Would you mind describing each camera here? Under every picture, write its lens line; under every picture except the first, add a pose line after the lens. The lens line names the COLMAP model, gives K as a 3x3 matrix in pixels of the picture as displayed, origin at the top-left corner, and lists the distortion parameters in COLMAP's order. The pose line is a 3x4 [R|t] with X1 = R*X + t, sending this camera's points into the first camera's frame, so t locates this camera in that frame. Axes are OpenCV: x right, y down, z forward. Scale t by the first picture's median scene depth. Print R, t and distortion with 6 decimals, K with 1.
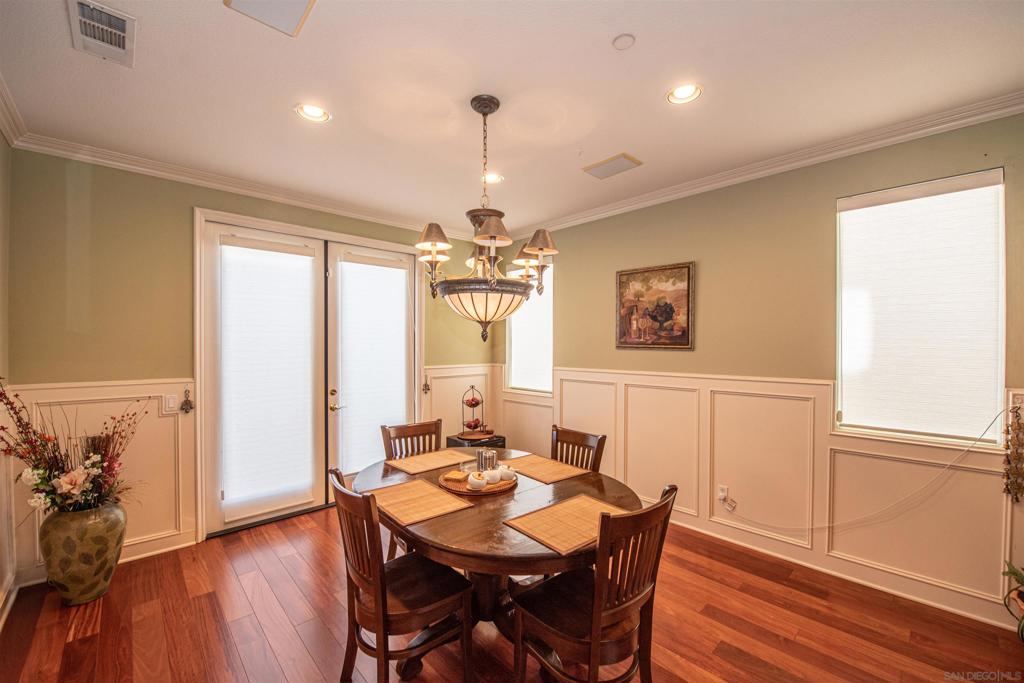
lens RADIAL K [[418.1, 0, 522.6], [0, 418.1, 342.5], [0, 0, 1]] dist [-0.019155, -0.000278]
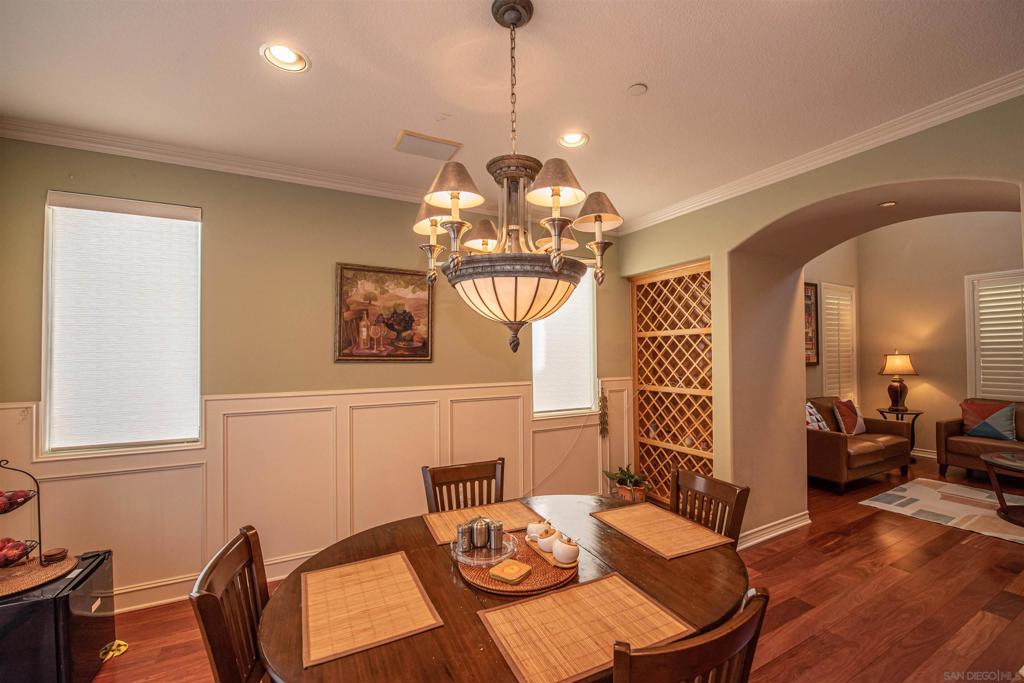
lens RADIAL K [[418.1, 0, 520.5], [0, 418.1, 347.8], [0, 0, 1]] dist [-0.019155, -0.000278]
pose [[0.254816, 0.015306, 0.966868, -0.469197], [0.004423, 0.999846, -0.016994, 0.002581], [-0.966979, 0.008607, 0.254709, 0.518095]]
